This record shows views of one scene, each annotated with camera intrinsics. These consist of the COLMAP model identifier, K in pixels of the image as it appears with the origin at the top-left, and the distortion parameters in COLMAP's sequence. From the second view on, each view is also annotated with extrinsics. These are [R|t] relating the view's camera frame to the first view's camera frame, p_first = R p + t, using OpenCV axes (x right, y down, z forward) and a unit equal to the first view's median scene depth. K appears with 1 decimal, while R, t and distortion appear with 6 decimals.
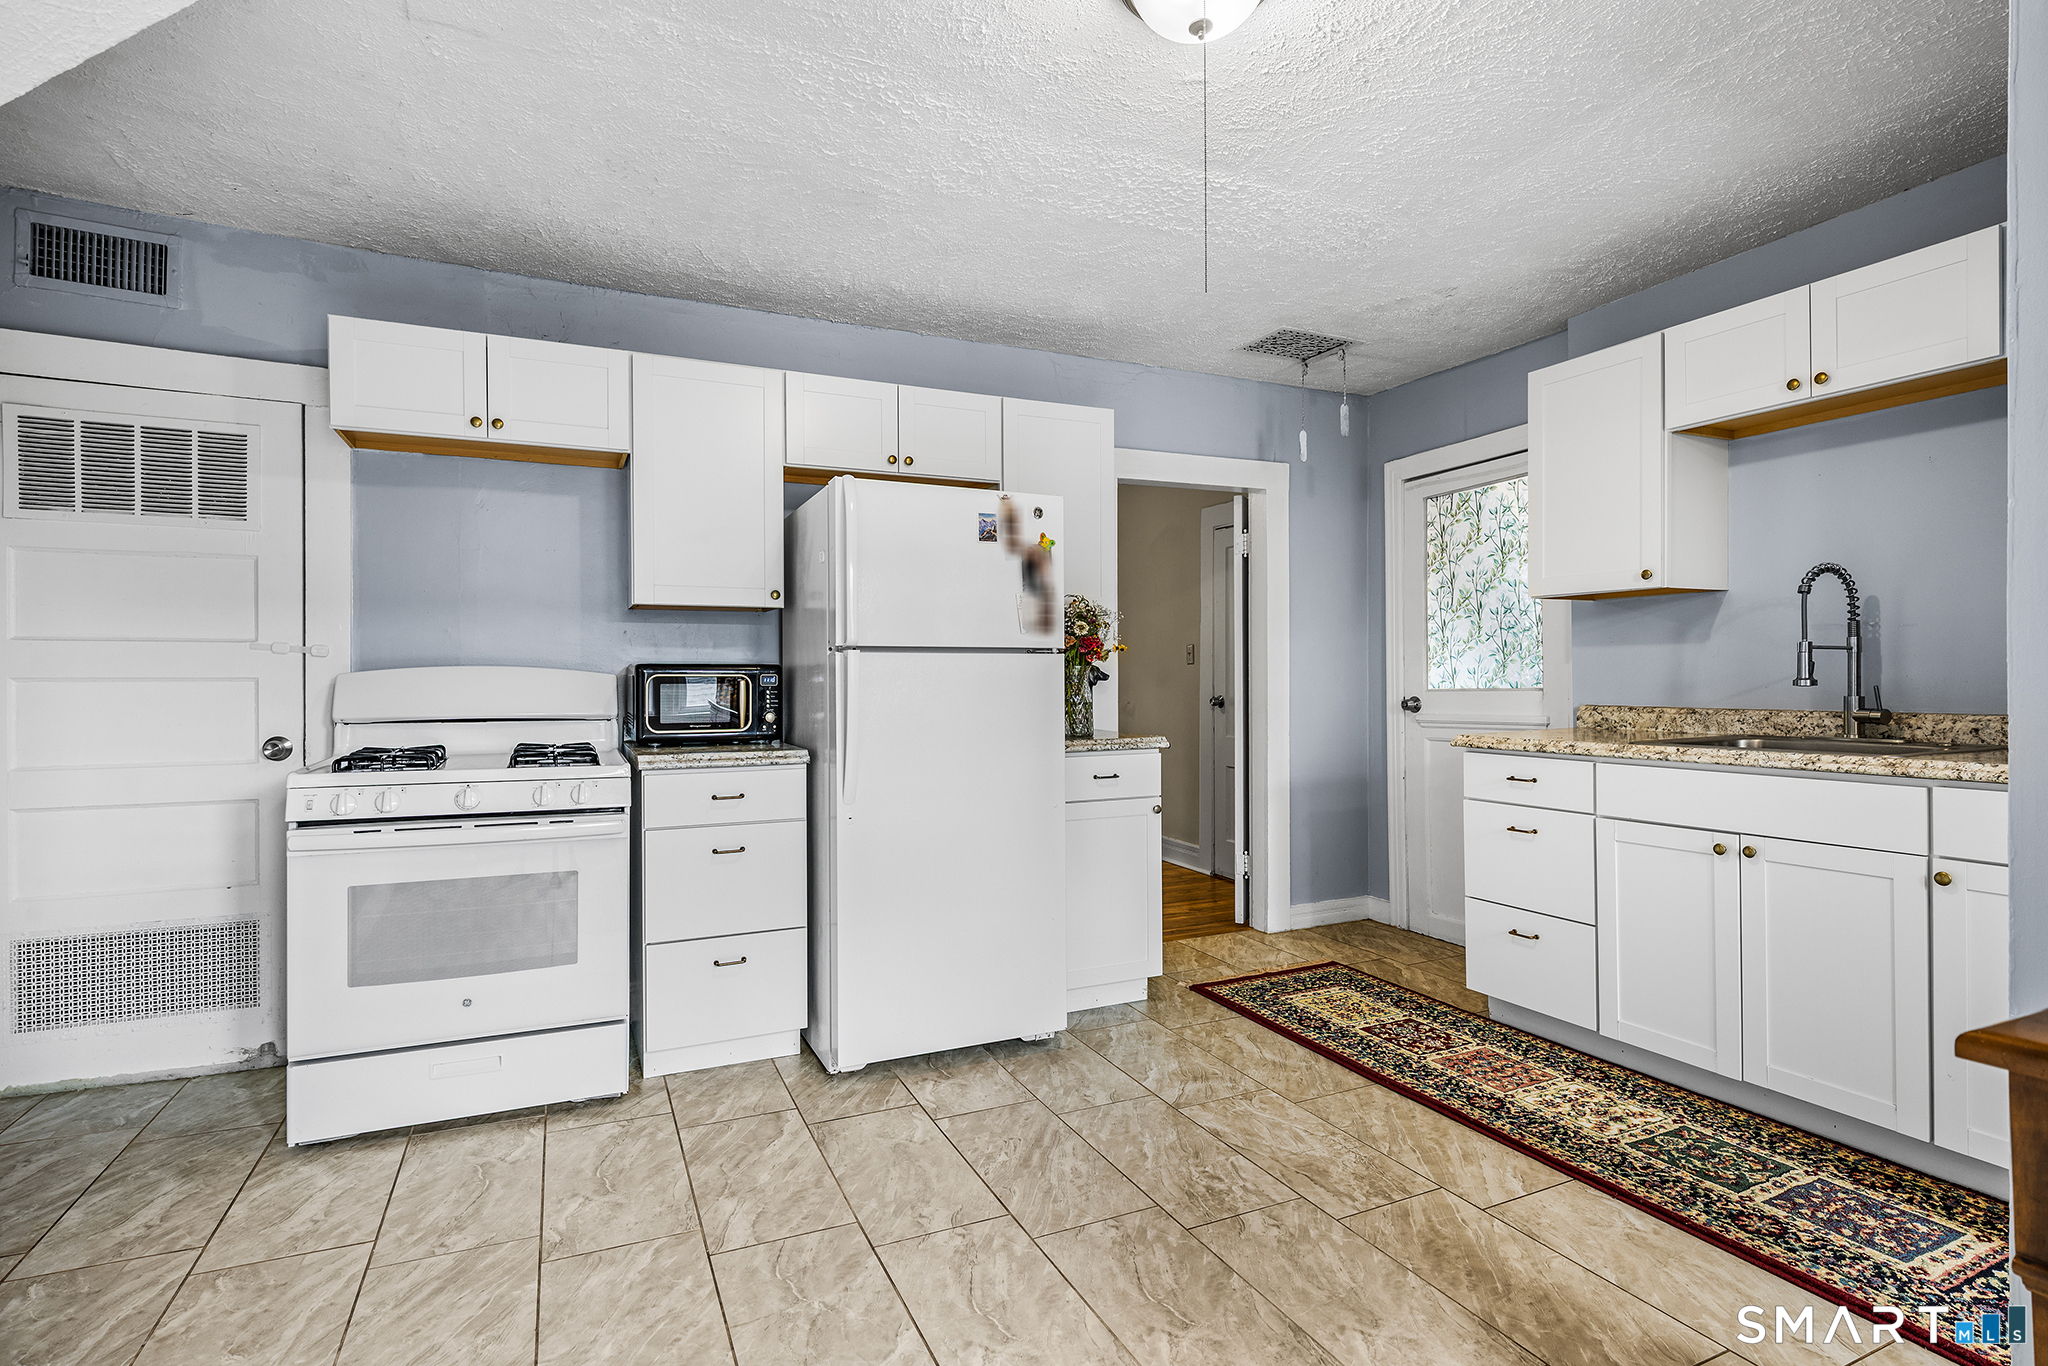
lens RADIAL K [[995.8, 0, 1026.4], [0, 995.8, 681.0], [0, 0, 1]] dist [0.001194, 0.001436]
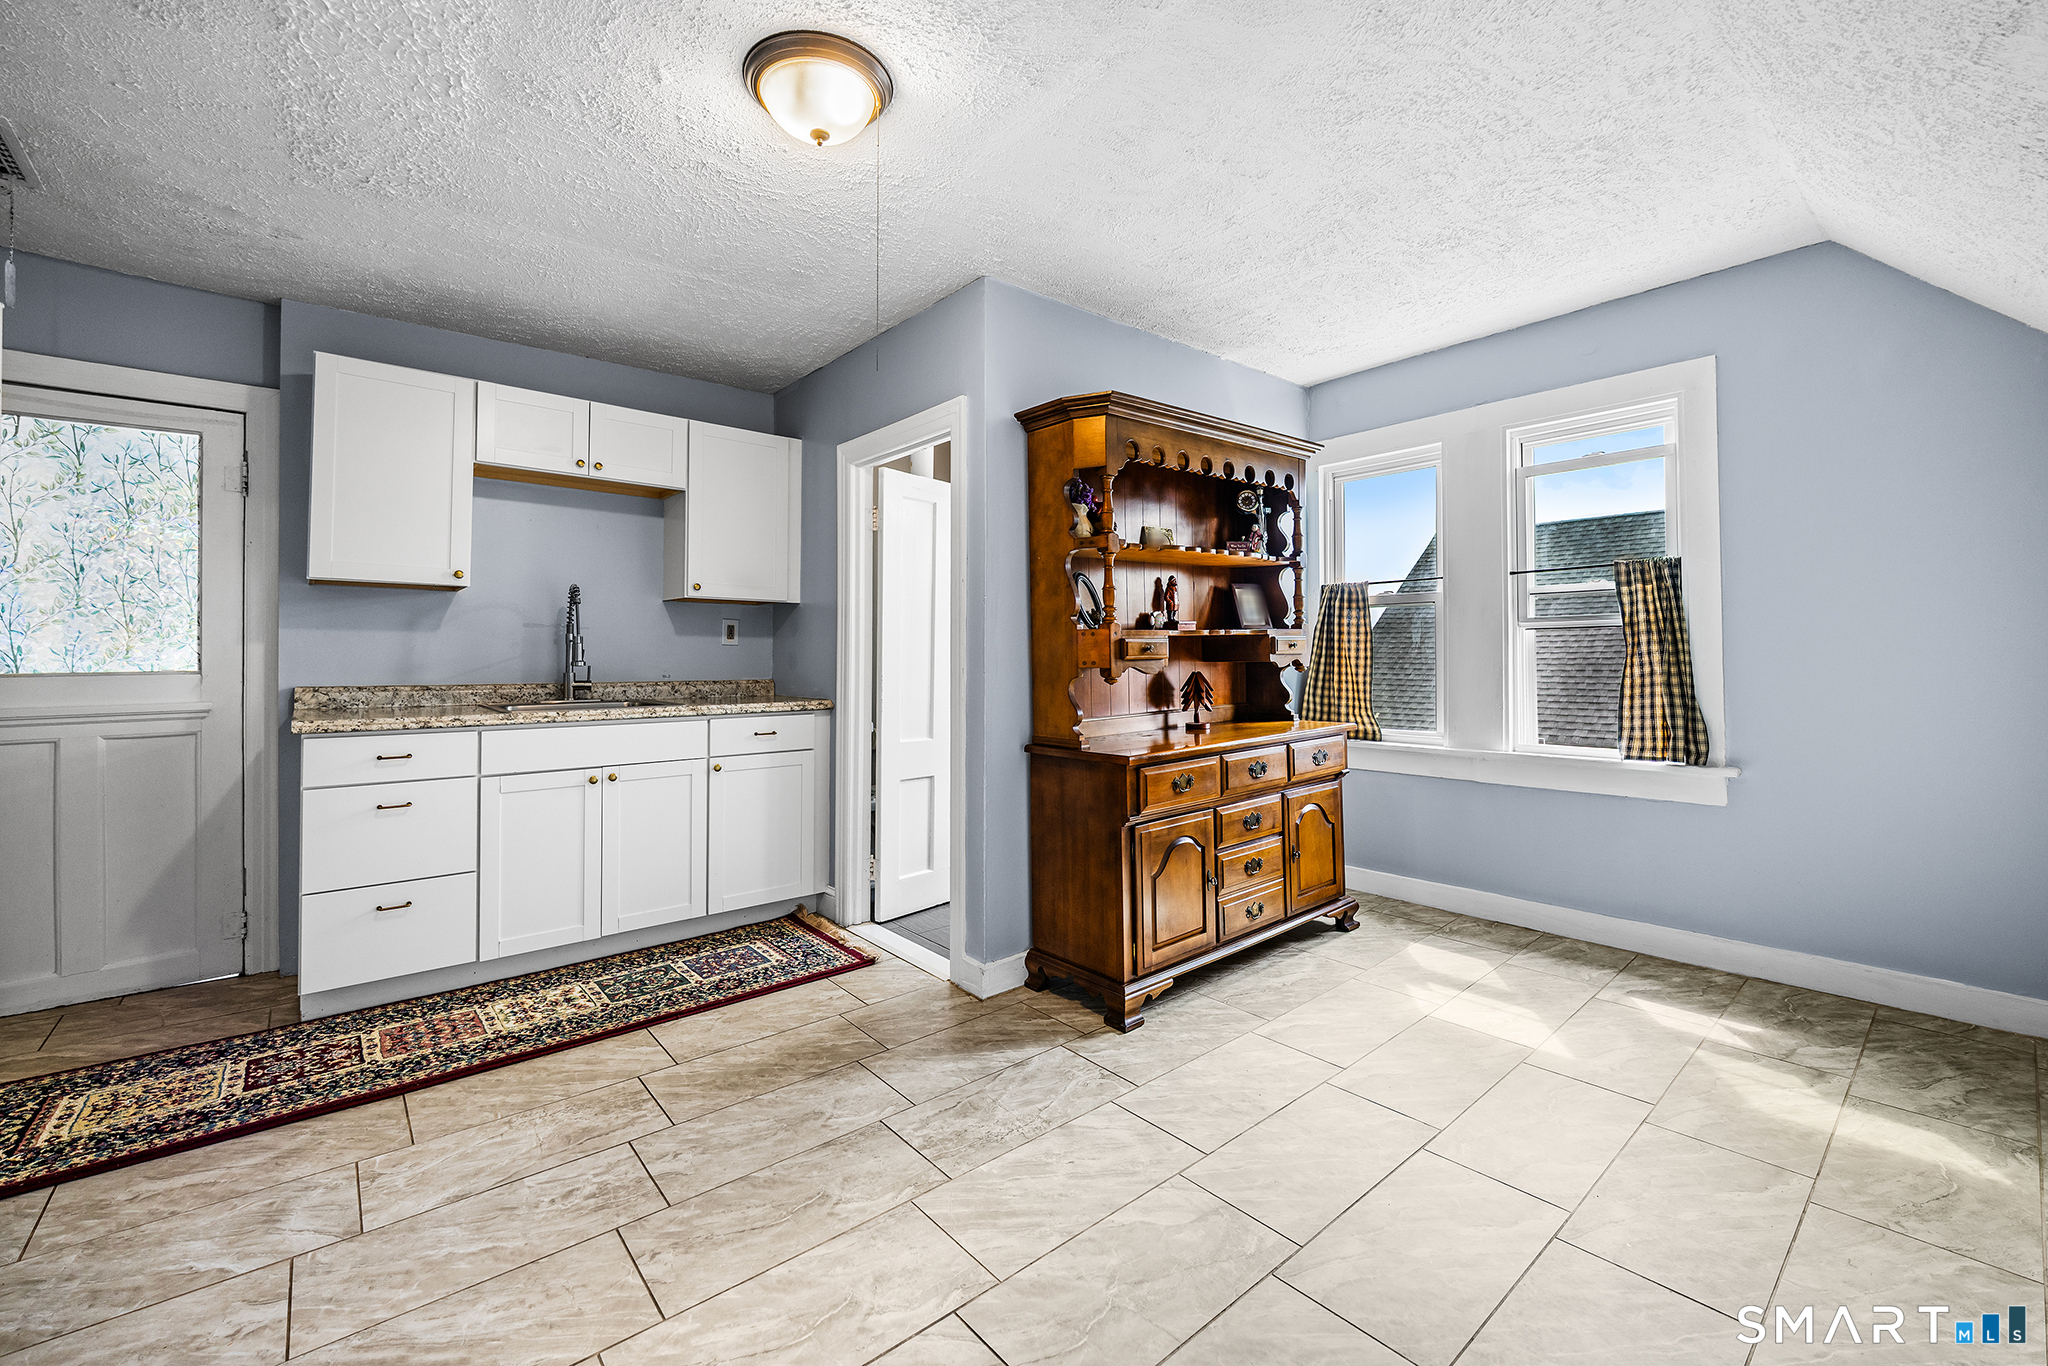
lens RADIAL K [[819.8, 0, 1018.7], [0, 819.8, 645.3], [0, 0, 1]] dist [-0.001566, 0.000204]
pose [[-0.248762, 0.023520, 0.968279, -0.582728], [0.002751, 0.999718, -0.023577, 0.004960], [-0.968561, -0.003202, -0.248756, 0.684759]]
